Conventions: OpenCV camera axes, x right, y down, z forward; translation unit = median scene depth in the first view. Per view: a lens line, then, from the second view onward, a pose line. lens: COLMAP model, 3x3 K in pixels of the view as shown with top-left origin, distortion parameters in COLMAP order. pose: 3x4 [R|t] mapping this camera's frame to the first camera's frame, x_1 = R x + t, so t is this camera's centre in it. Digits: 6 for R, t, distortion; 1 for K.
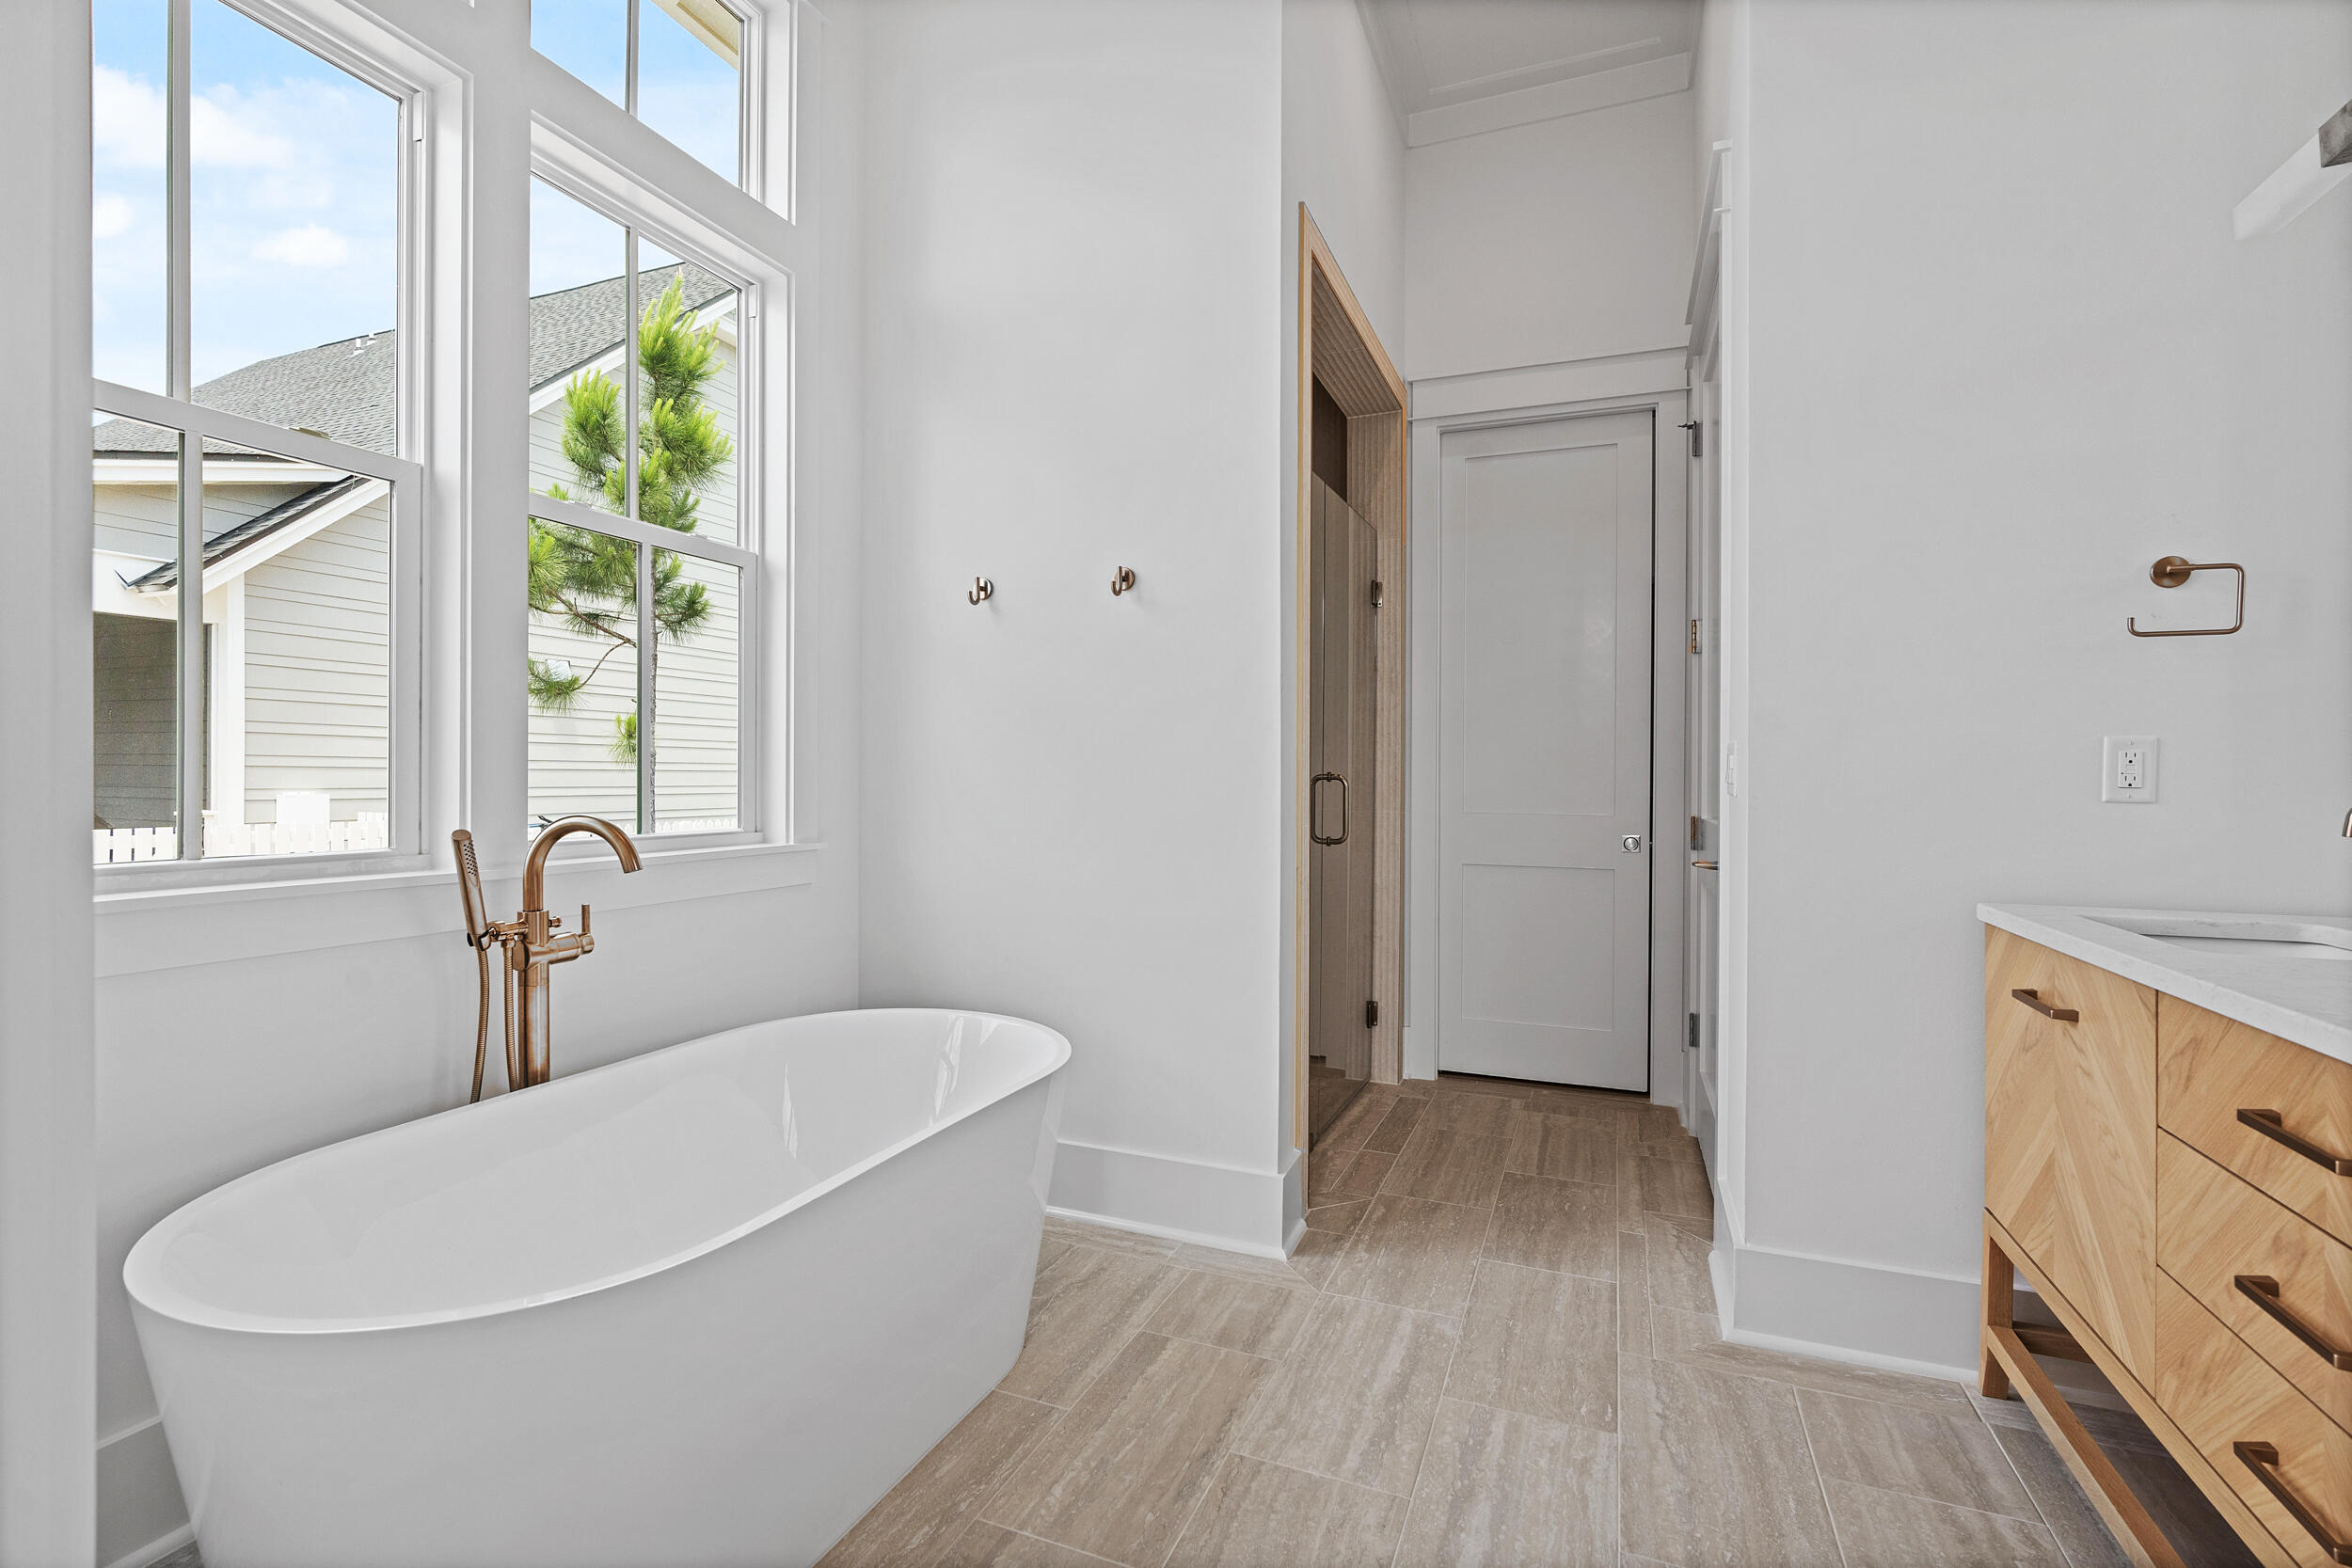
lens RADIAL K [[1070.2, 0, 1179.1], [0, 1070.2, 776.2], [0, 0, 1]] dist [-0.011965, 0.004223]
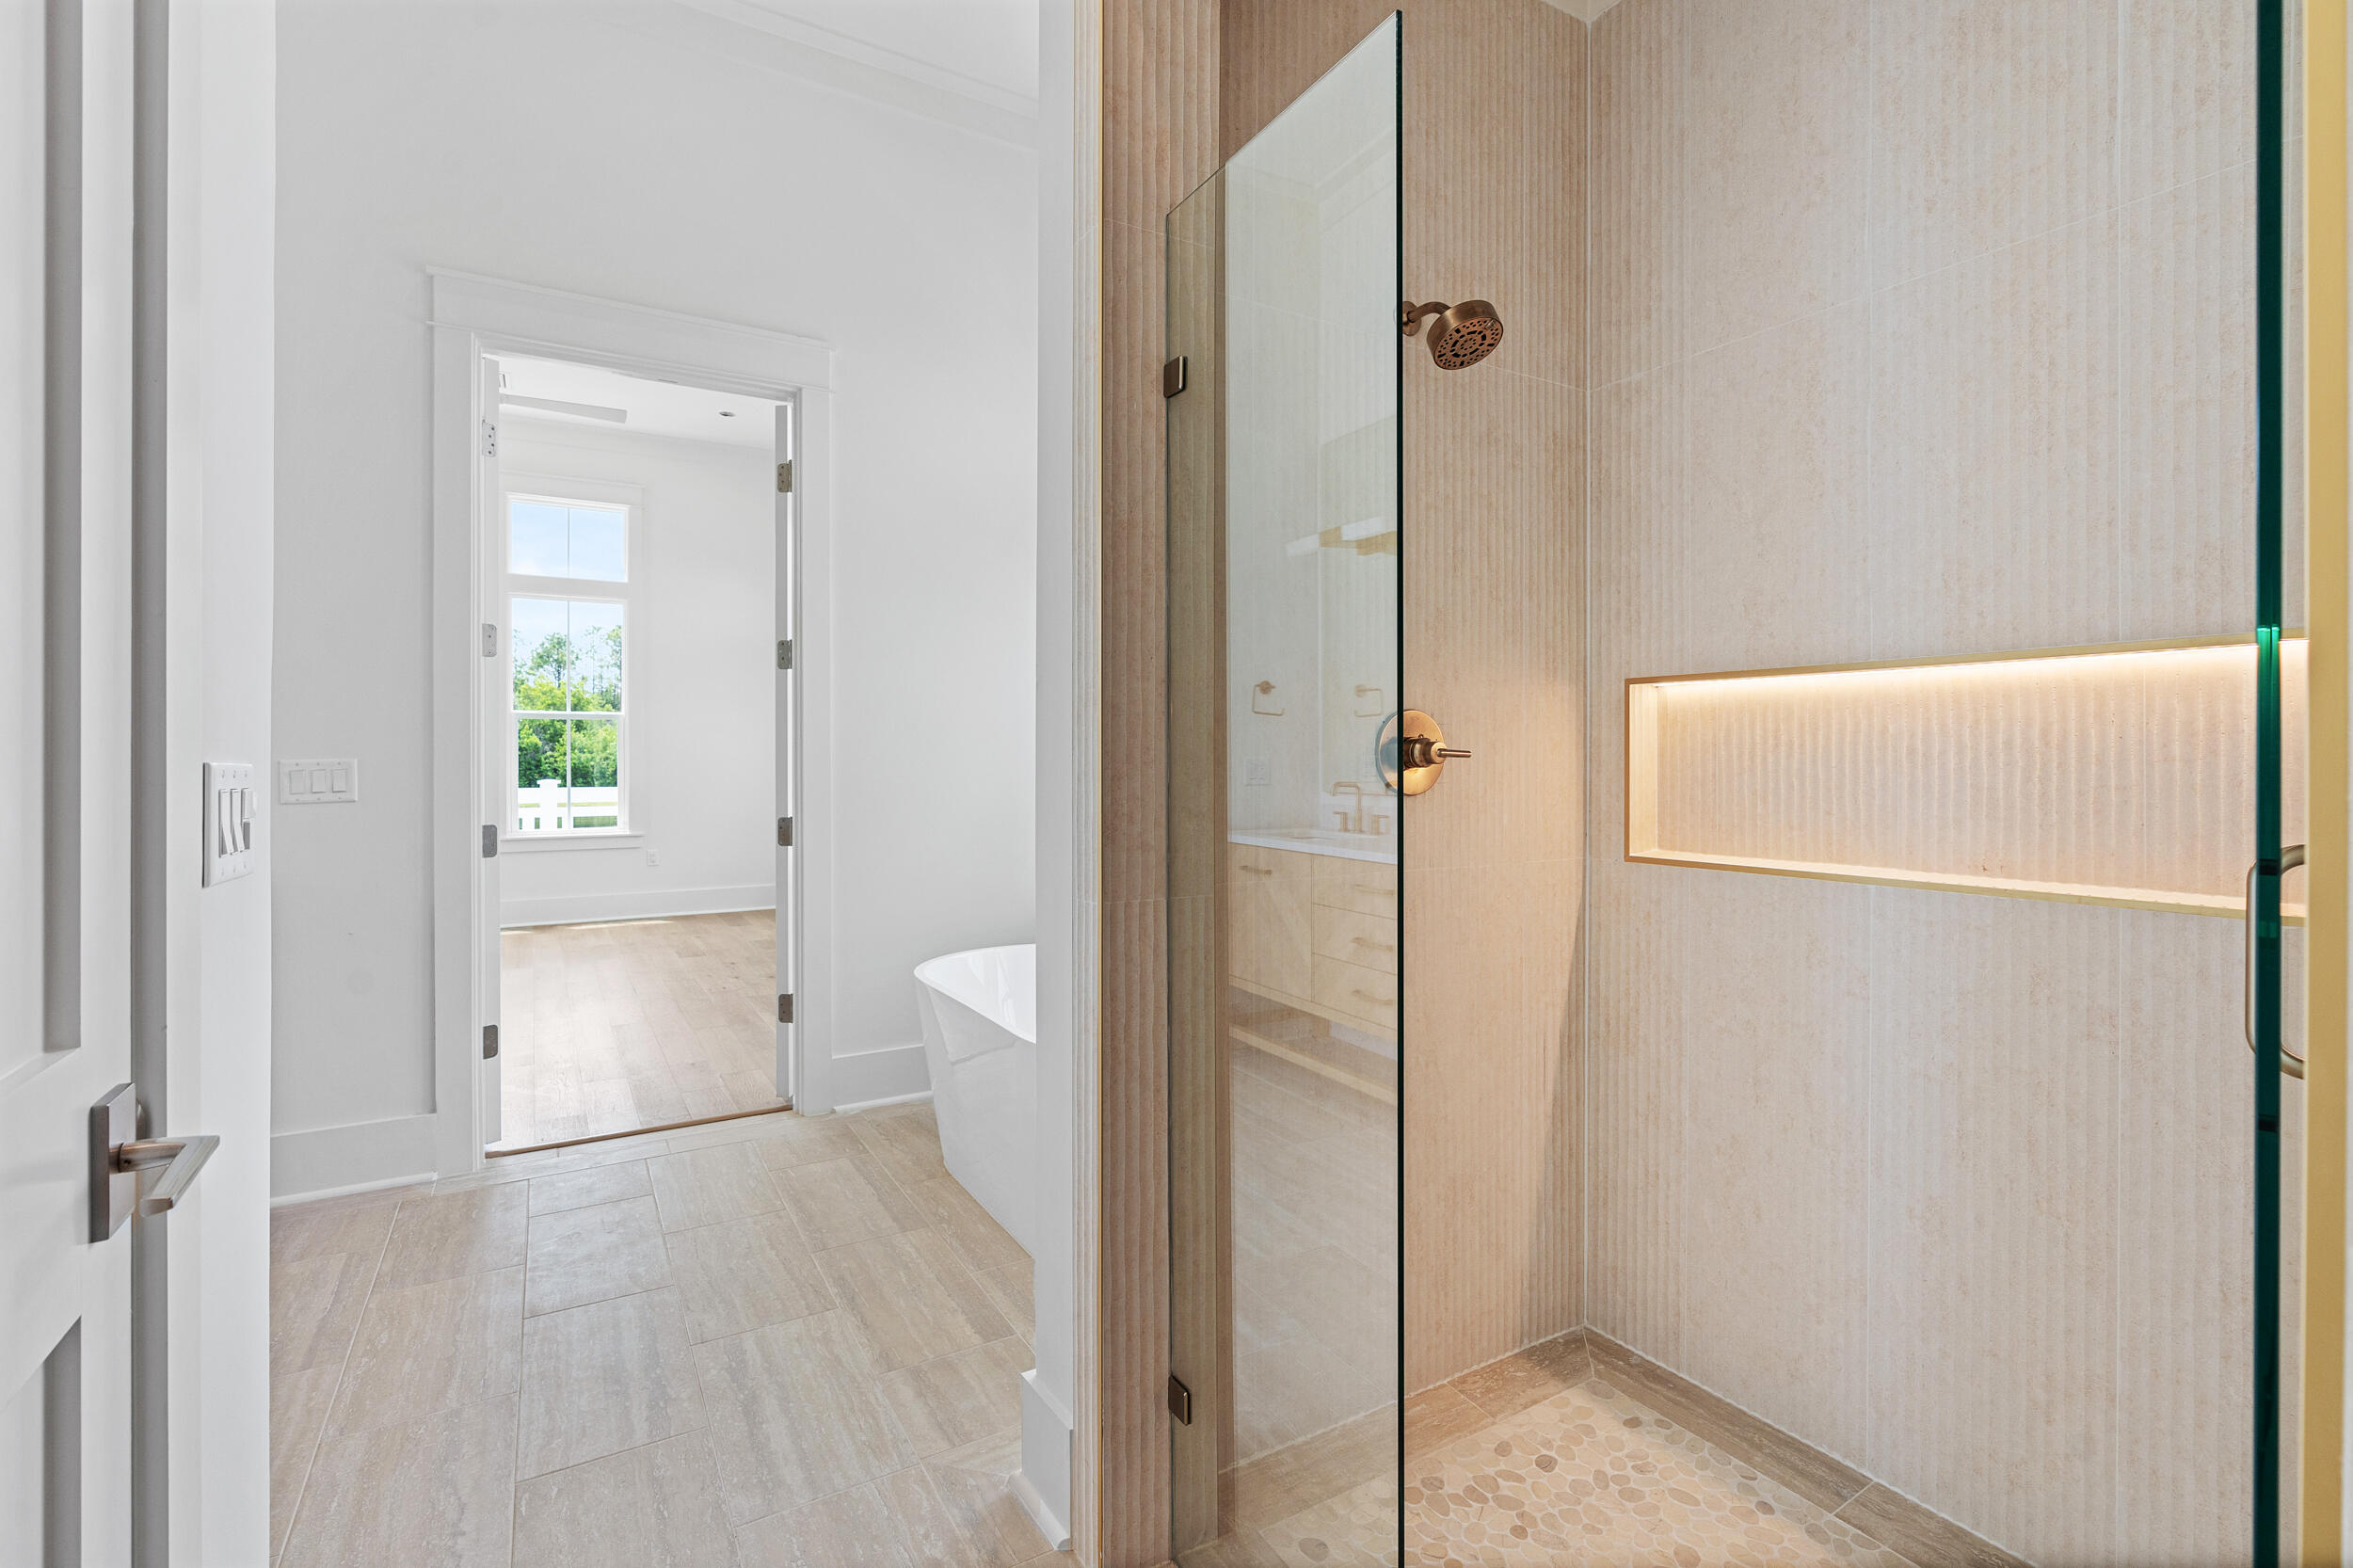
lens RADIAL K [[1070.7, 0, 1179.6], [0, 1070.7, 776.2], [0, 0, 1]] dist [-0.011965, 0.004223]
pose [[-0.608092, 0.002193, -0.793863, 0.773223], [-0.003989, 0.999975, 0.005818, -0.031220], [0.793856, 0.006705, -0.608068, 1.968105]]
